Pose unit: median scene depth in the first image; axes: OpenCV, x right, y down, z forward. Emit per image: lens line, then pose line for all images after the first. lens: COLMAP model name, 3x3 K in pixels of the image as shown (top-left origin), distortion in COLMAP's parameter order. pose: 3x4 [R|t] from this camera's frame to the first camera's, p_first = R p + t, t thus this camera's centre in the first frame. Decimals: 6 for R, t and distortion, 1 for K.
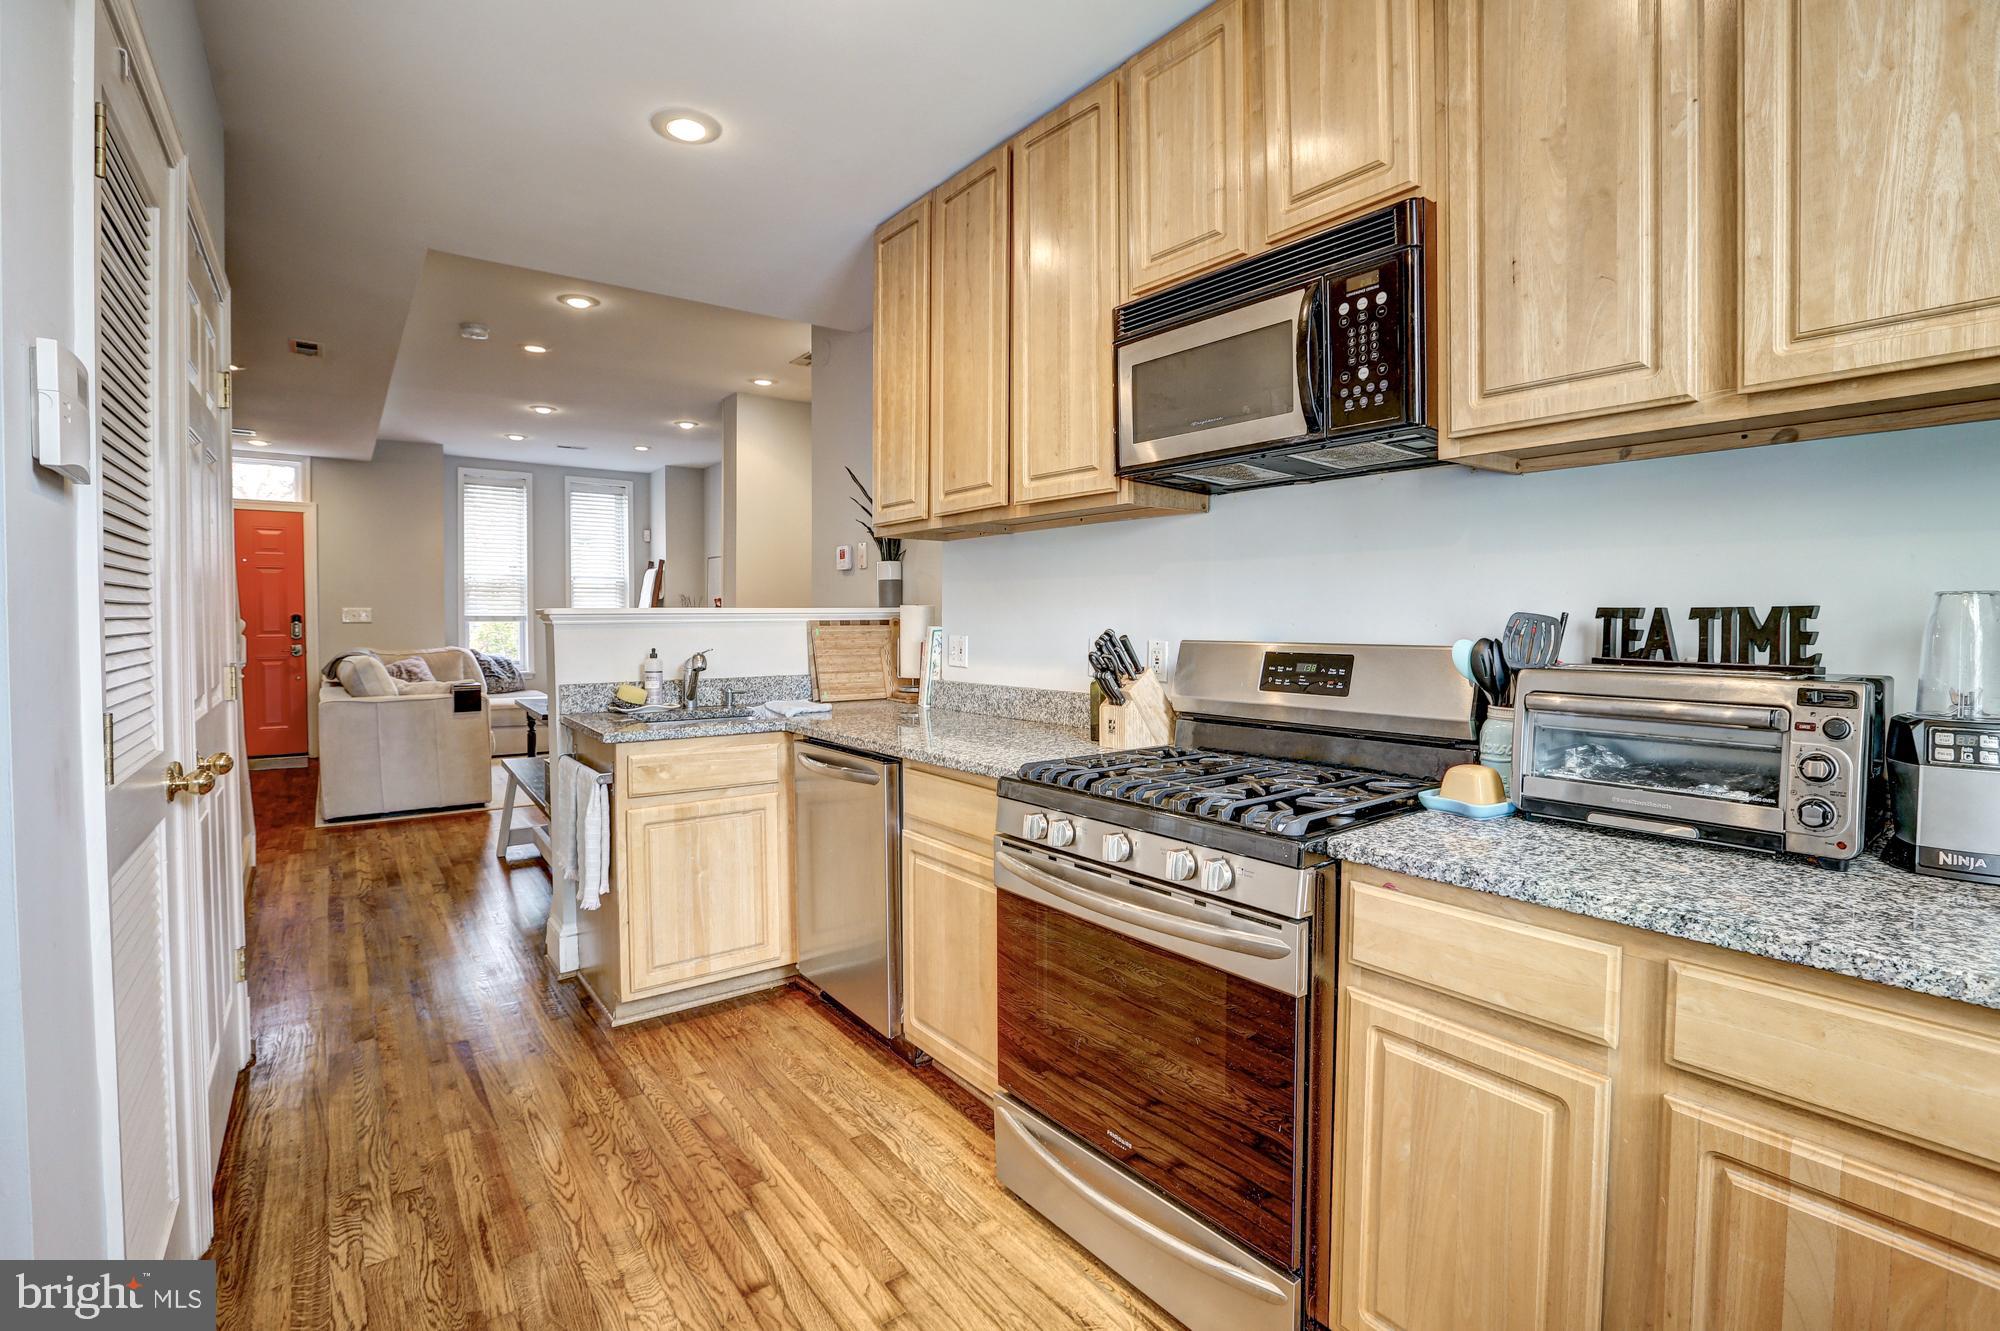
lens RADIAL K [[955.7, 0, 1000.0], [0, 955.7, 665.5], [0, 0, 1]] dist [-0.039061, -0.000049]
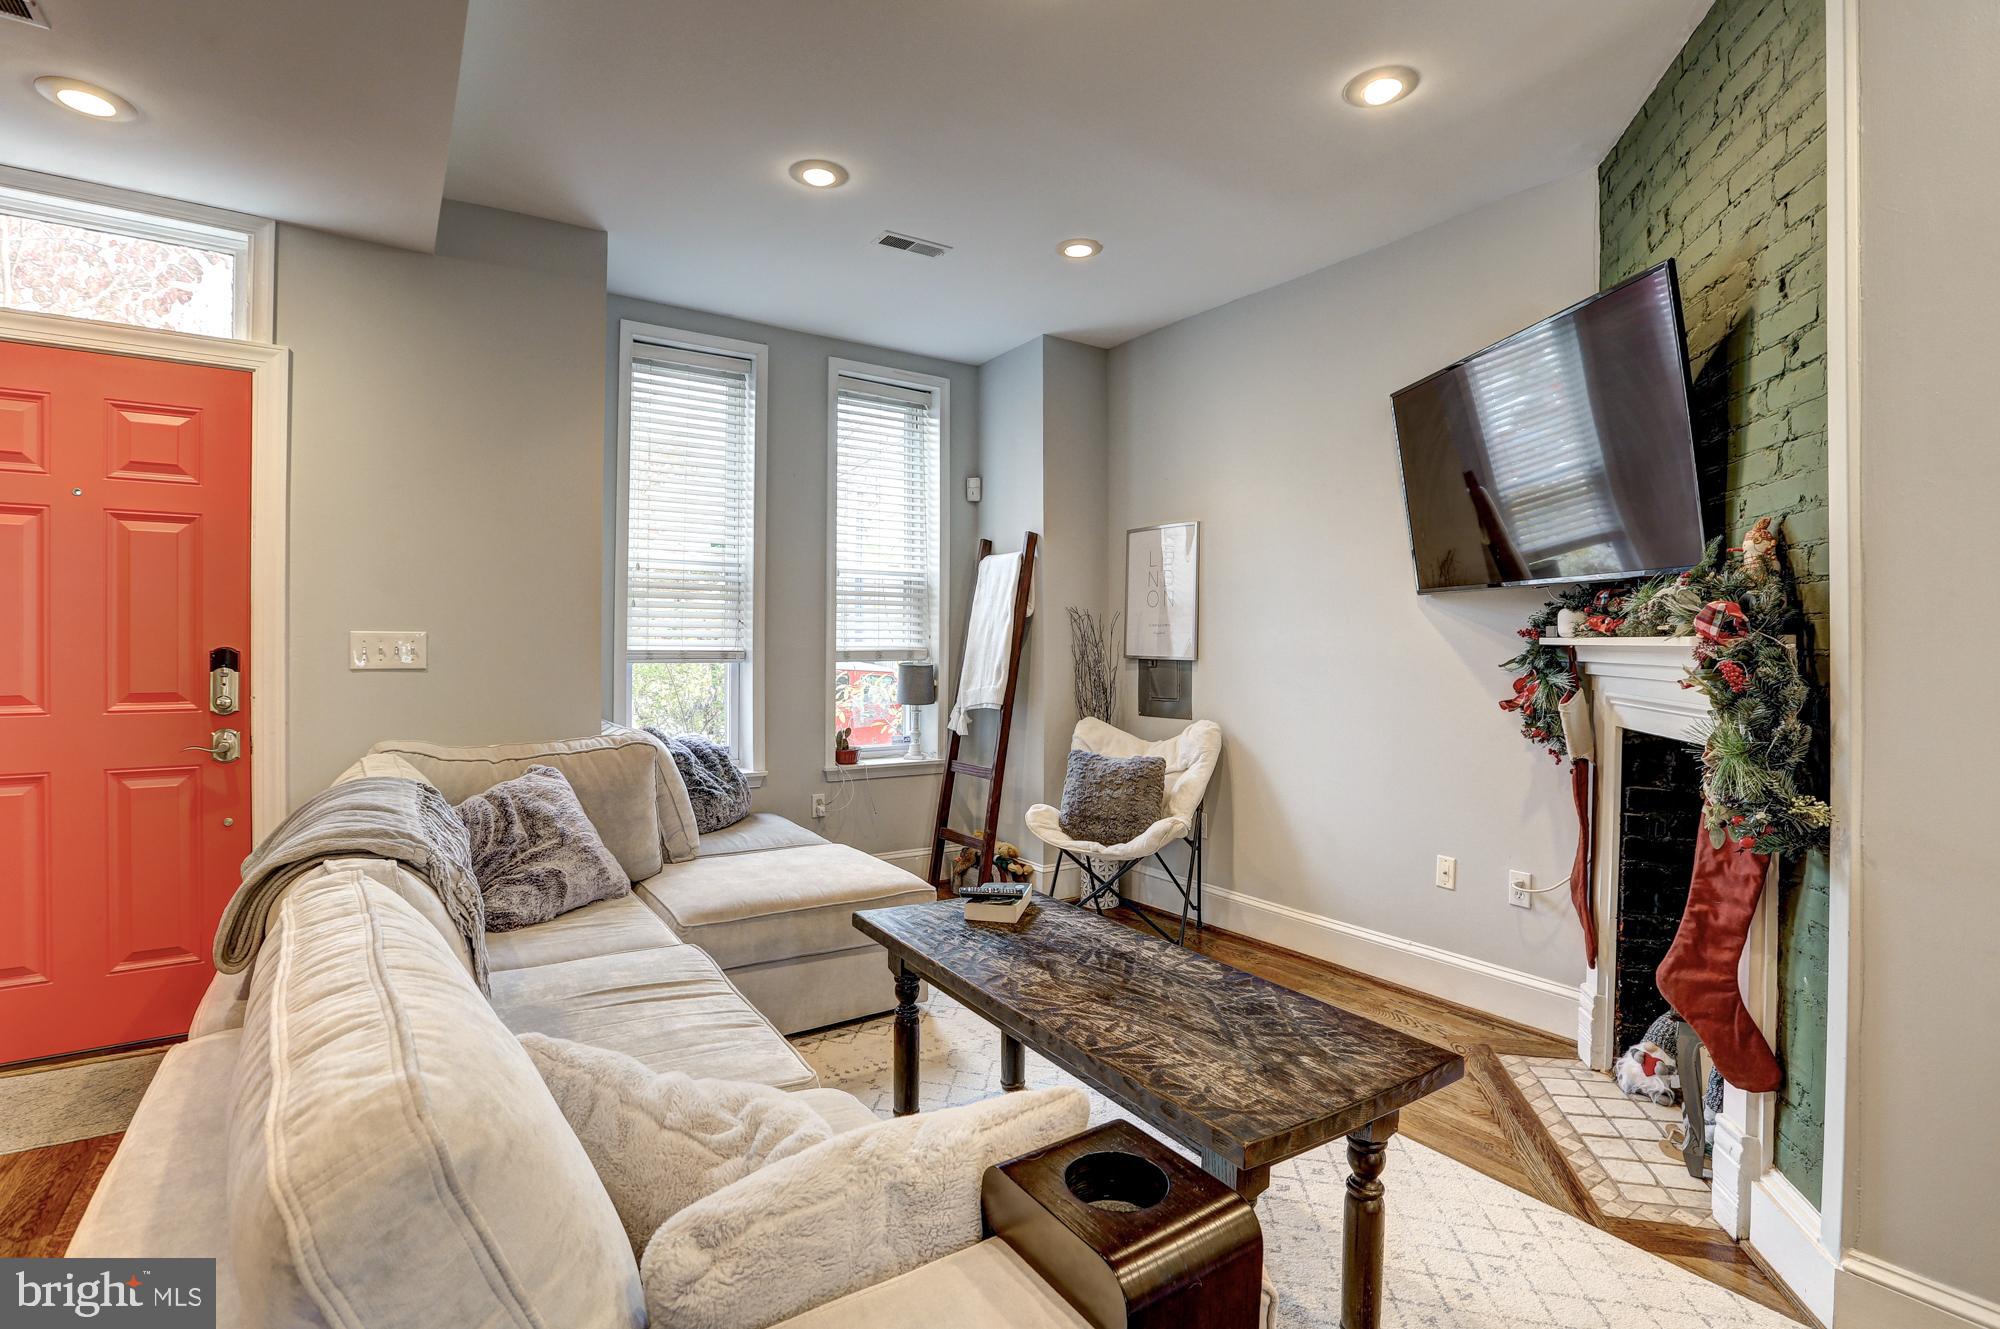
lens RADIAL K [[955.7, 0, 1000.0], [0, 955.7, 664.5], [0, 0, 1]] dist [-0.039061, -0.000049]
pose [[0.999657, 0.002118, -0.026112, -0.370061], [-0.002995, 0.999431, -0.033587, -0.030825], [0.026026, 0.033654, 0.999095, 0.544307]]
